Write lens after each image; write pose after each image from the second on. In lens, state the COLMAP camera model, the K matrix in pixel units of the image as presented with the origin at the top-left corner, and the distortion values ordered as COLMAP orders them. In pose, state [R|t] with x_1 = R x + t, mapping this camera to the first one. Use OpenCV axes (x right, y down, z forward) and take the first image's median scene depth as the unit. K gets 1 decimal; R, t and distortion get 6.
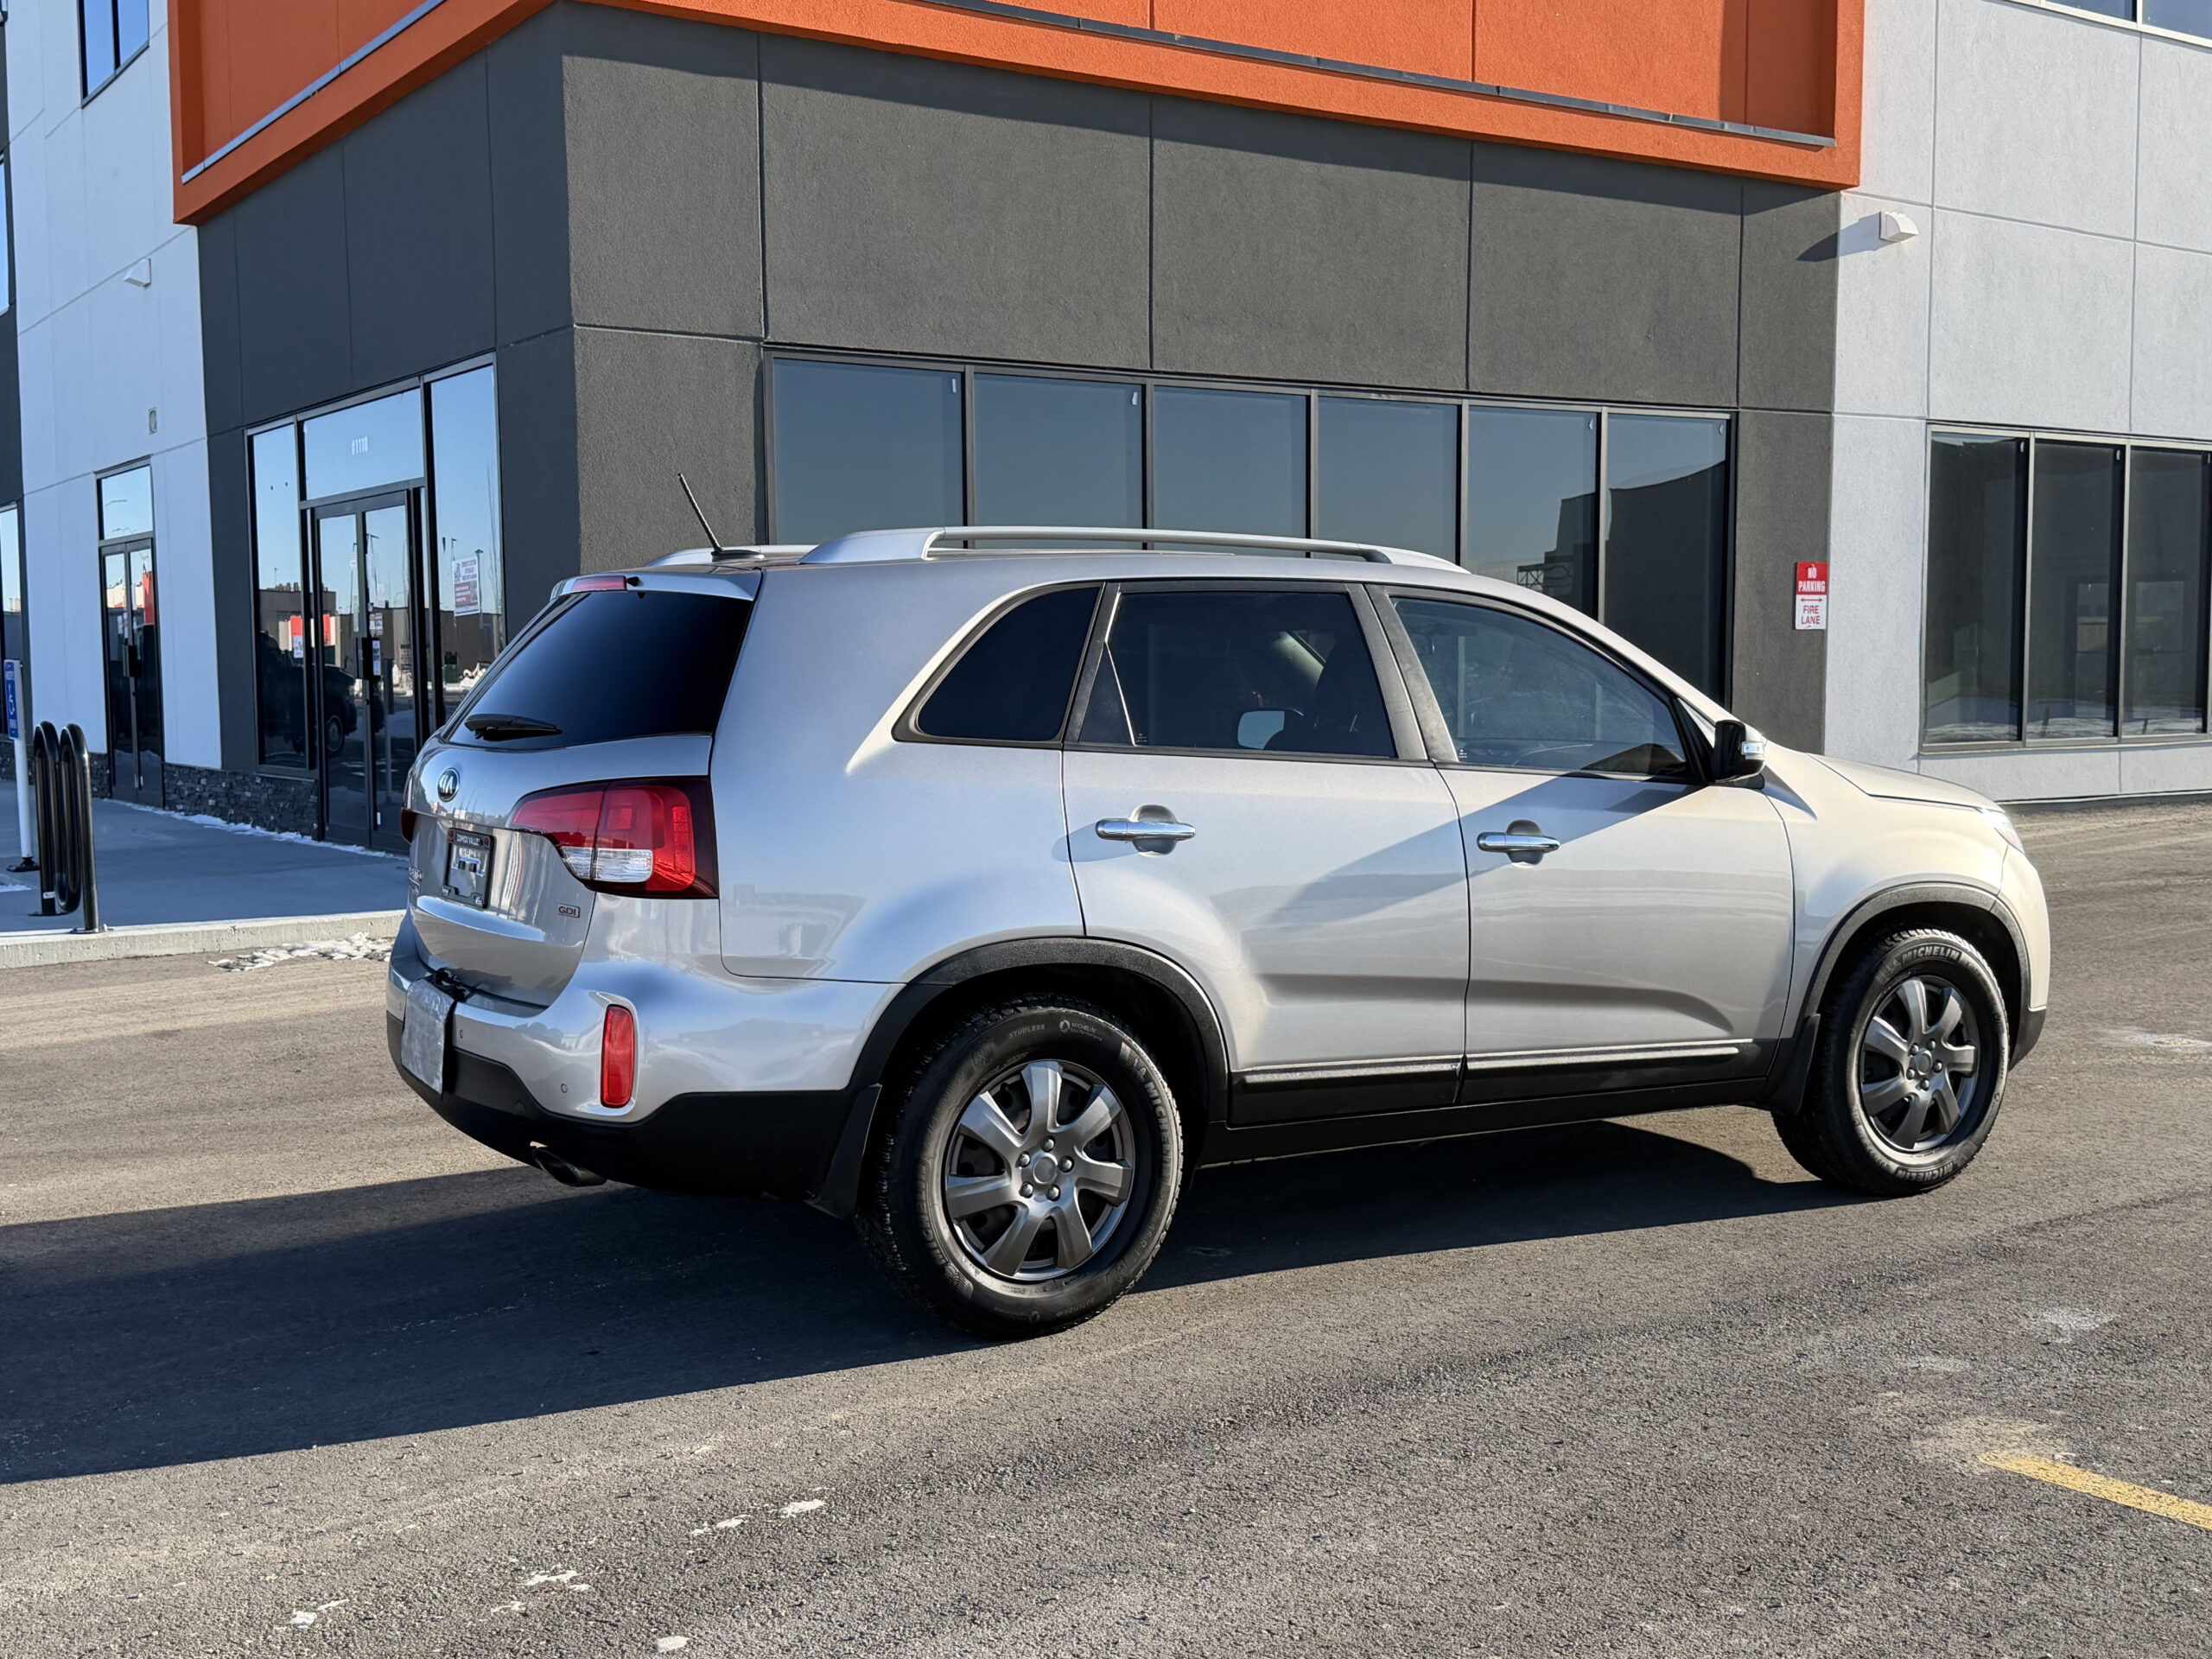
lens RADIAL K [[2345.8, 0, 1046.5], [0, 2345.8, 824.6], [0, 0, 1]] dist [0.188183, -0.392298]
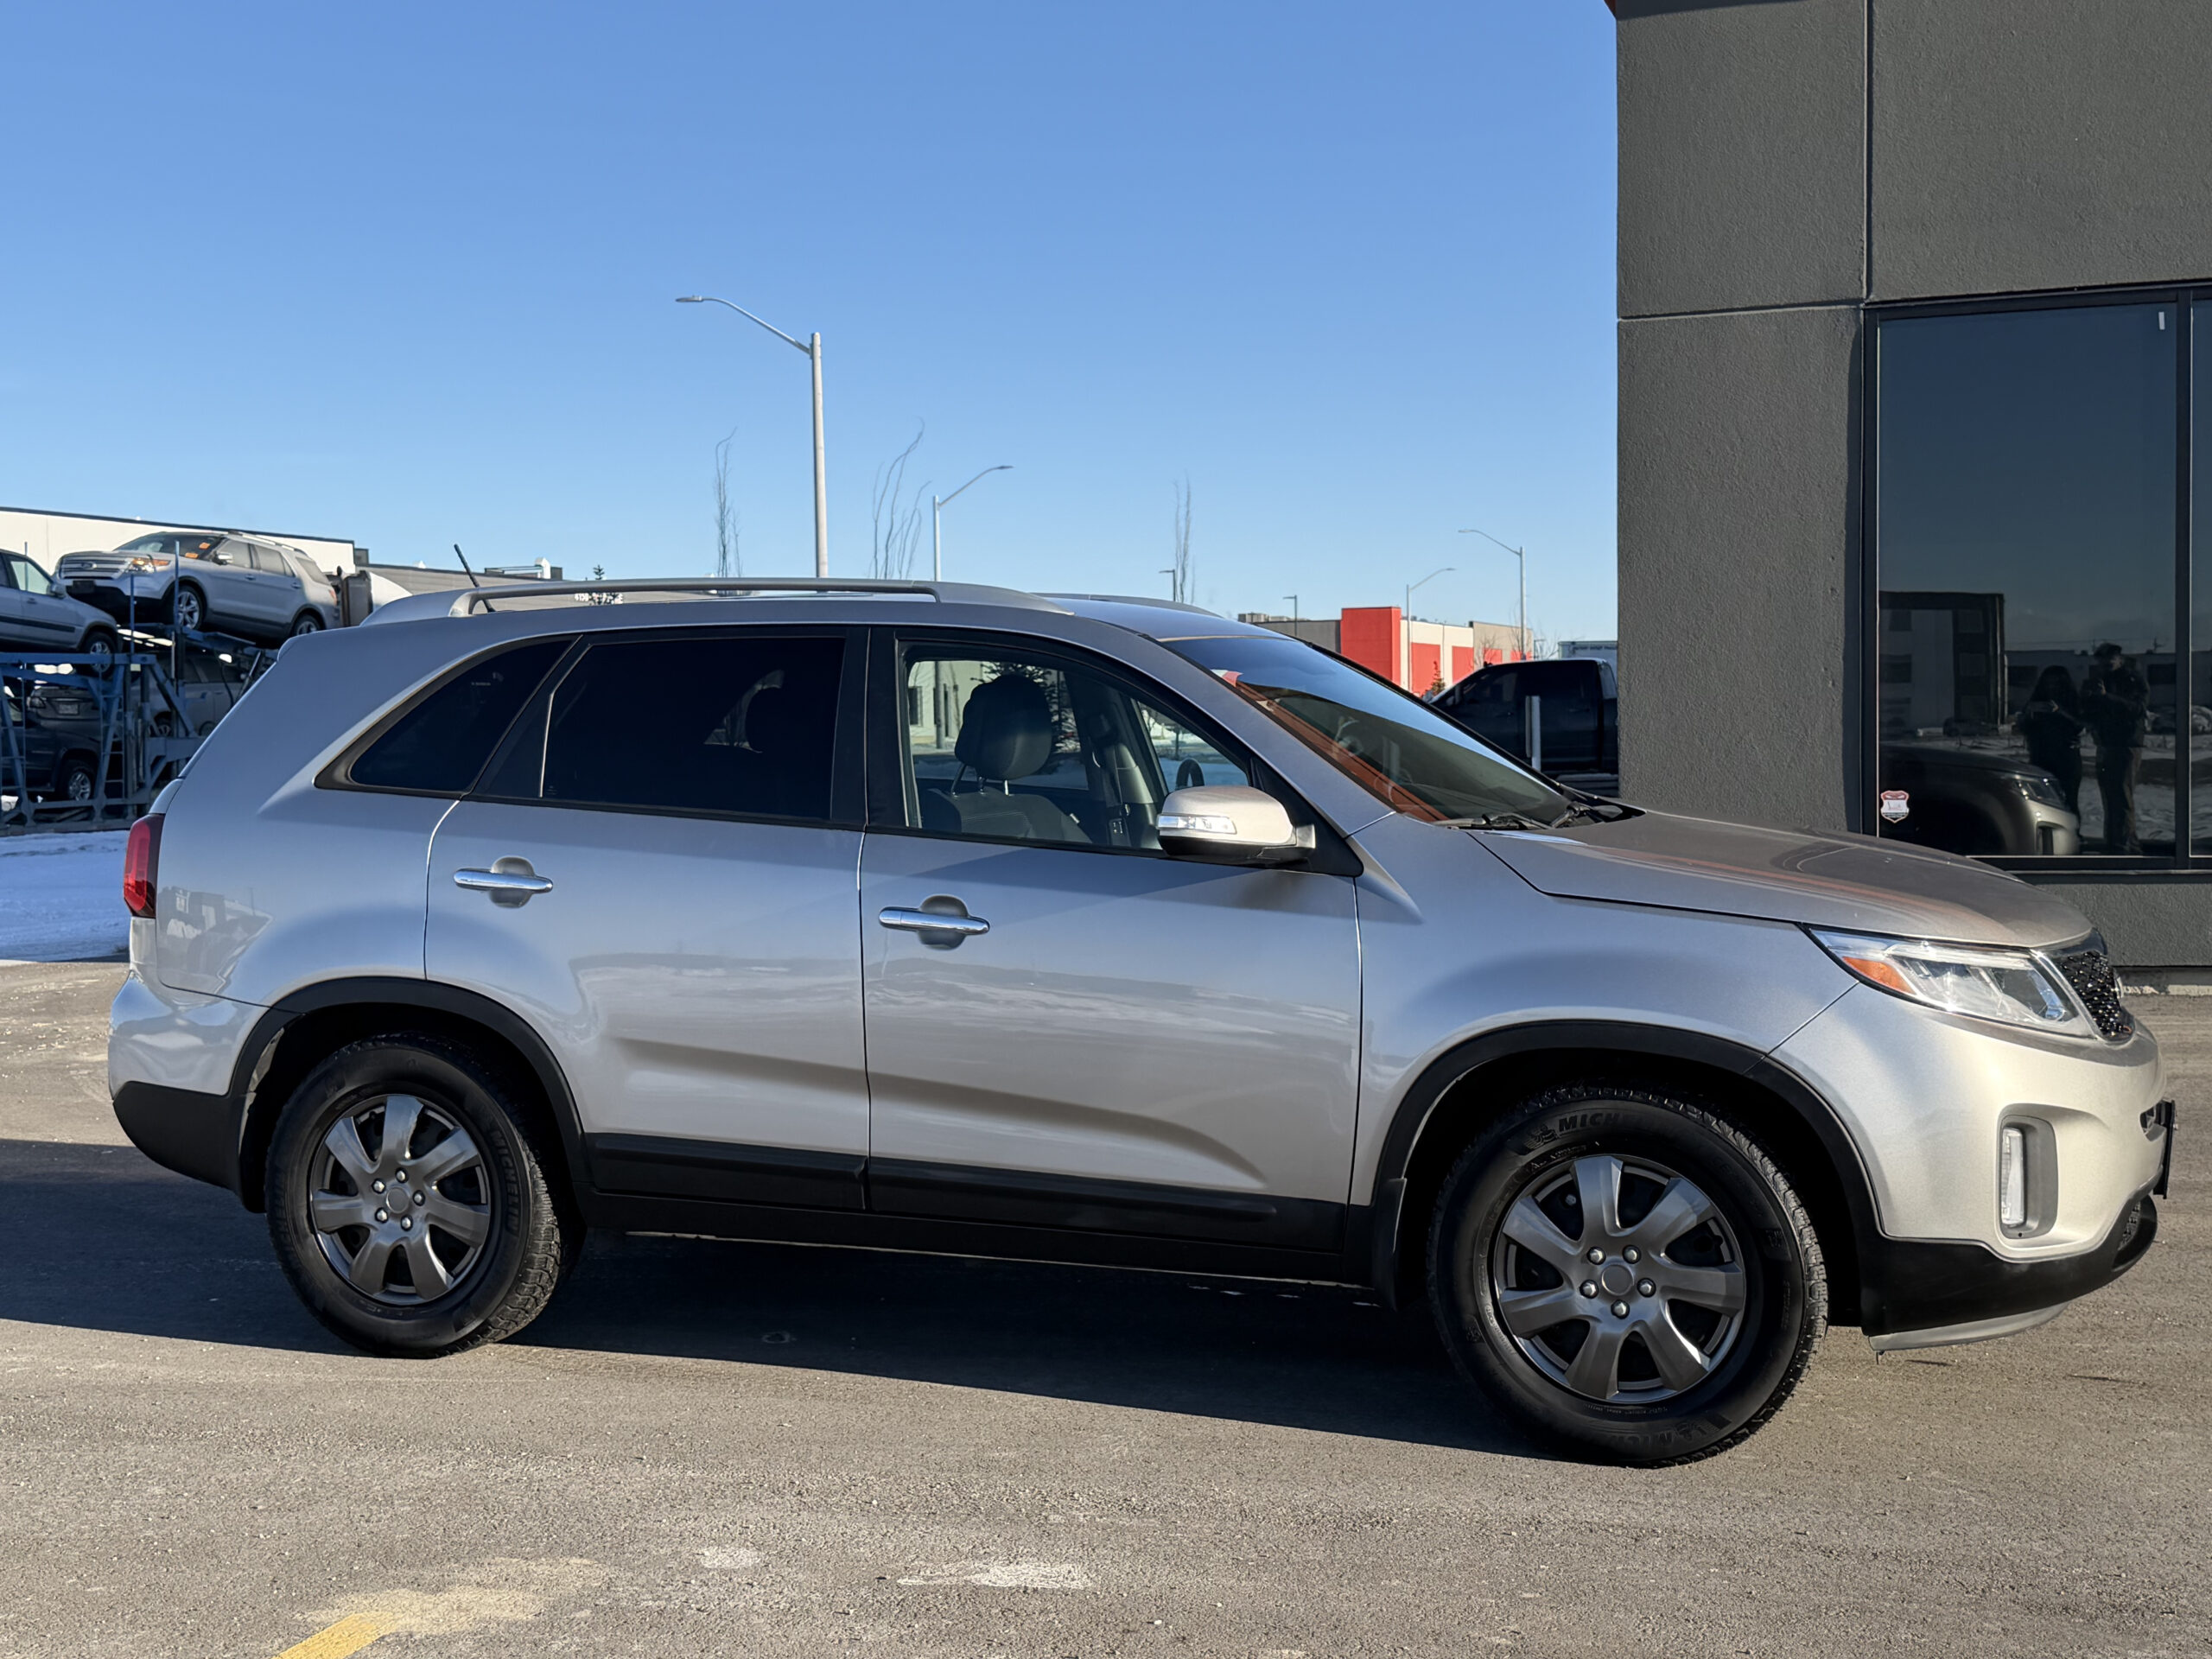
lens RADIAL K [[2741.0, 0, 1106.0], [0, 2741.0, 829.5], [0, 0, 1]] dist [0.211064, -0.459910]
pose [[0.619384, 0.032604, -0.784411, 1.038777], [-0.042801, 0.999054, 0.007728, -0.037040], [0.783921, 0.028787, 0.620193, 0.423331]]
